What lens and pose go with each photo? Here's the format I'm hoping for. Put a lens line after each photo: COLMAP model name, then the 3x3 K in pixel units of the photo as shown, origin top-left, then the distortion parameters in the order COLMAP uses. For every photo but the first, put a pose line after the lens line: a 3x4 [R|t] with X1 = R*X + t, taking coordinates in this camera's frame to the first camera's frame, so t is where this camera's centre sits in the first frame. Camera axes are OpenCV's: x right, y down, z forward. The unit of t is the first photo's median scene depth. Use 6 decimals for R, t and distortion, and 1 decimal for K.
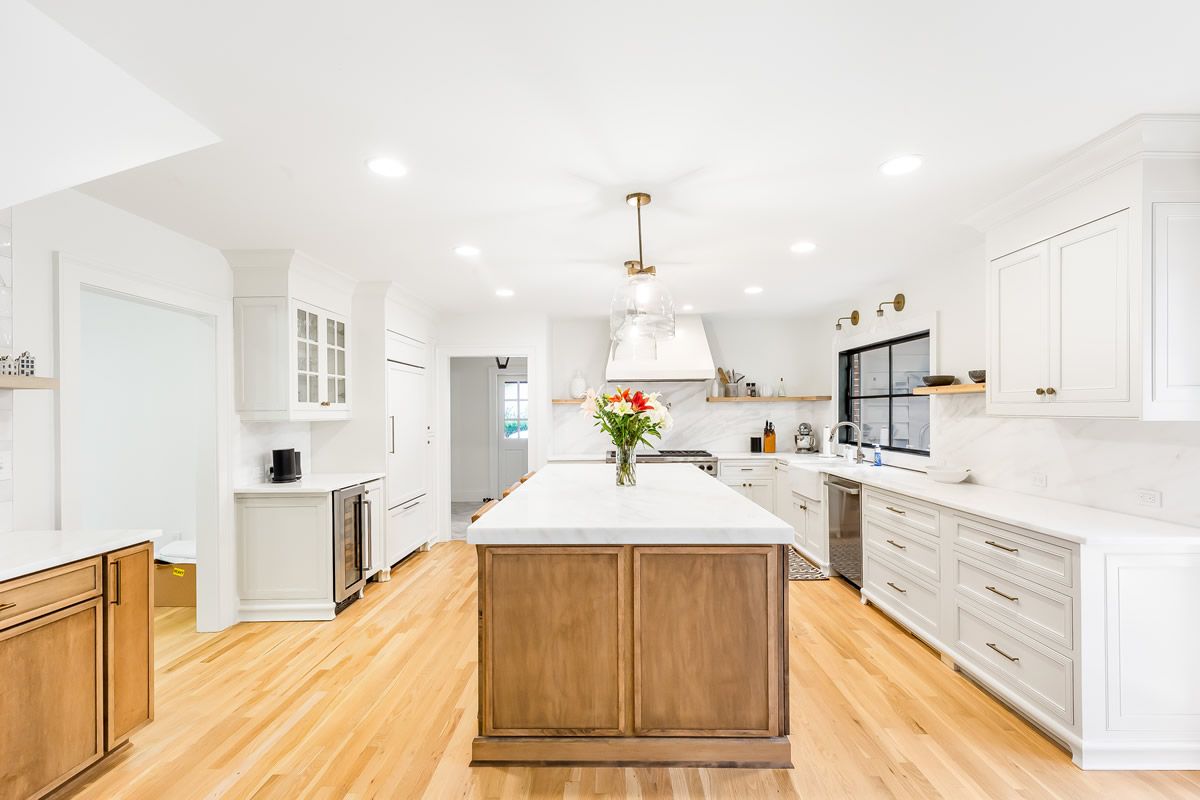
lens RADIAL K [[548.5, 0, 604.2], [0, 548.5, 411.5], [0, 0, 1]] dist [0.002777, -0.000115]
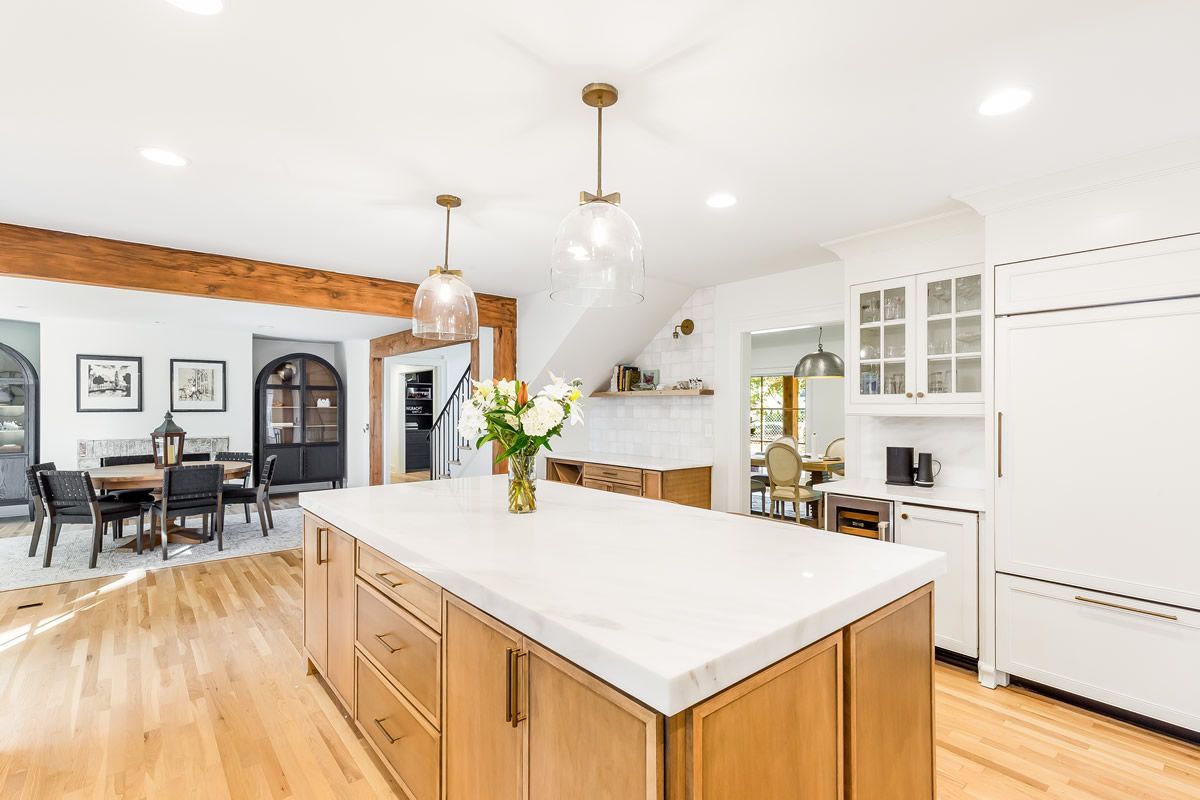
lens RADIAL K [[556.1, 0, 604.2], [0, 556.1, 401.0], [0, 0, 1]] dist [0.007603, -0.000865]
pose [[-0.754149, 0.000627, -0.656703, 0.314346], [0.006802, 0.999953, -0.006857, -0.002404], [0.656668, -0.009638, -0.754118, 1.165687]]
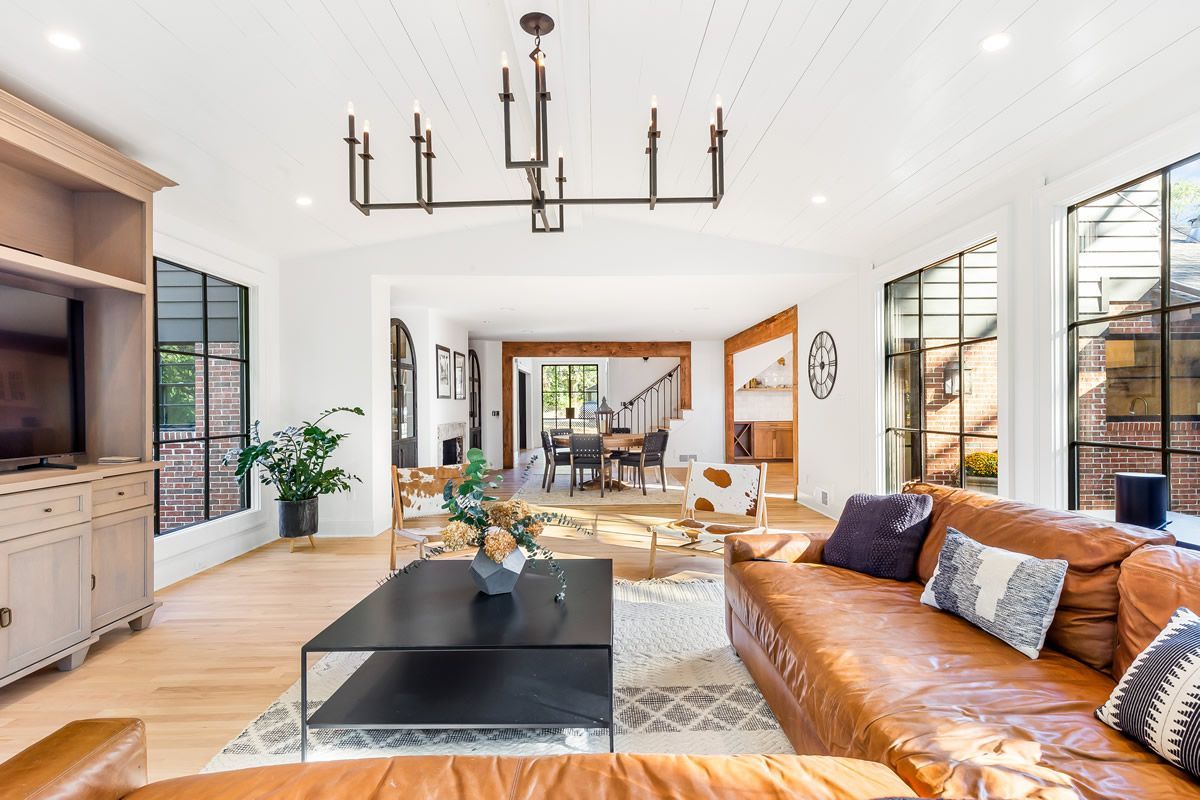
lens RADIAL K [[554.6, 0, 607.7], [0, 554.6, 407.5], [0, 0, 1]] dist [0.004251, -0.000242]
pose [[0.023136, 0.012213, -0.999658, 1.991171], [0.009130, 0.999881, 0.012427, 0.018806], [0.999691, -0.009414, 0.023021, -0.429900]]
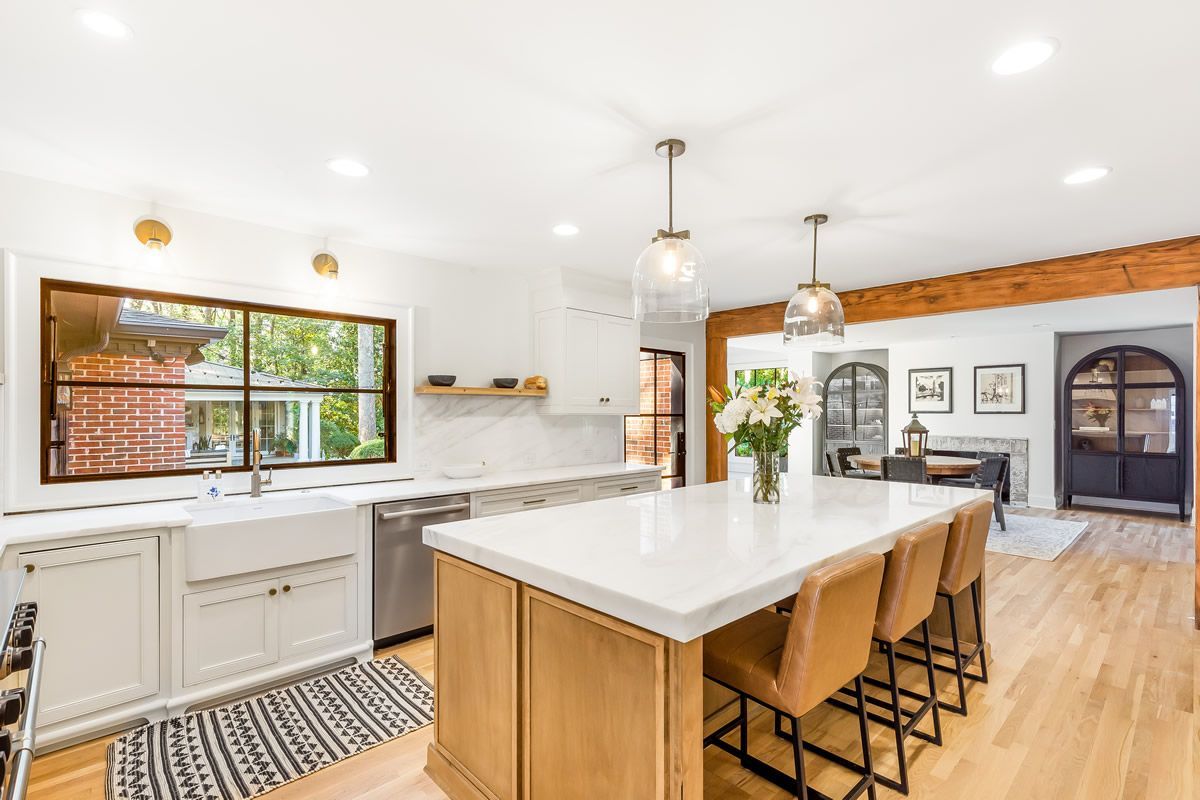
lens RADIAL K [[557.4, 0, 607.4], [0, 557.4, 410.3], [0, 0, 1]] dist [0.004524, 0.000568]
pose [[-0.697117, 0.008245, 0.716910, -0.271555], [0.004698, 0.999965, -0.006932, 0.005523], [-0.716942, -0.001464, -0.697132, 1.245635]]
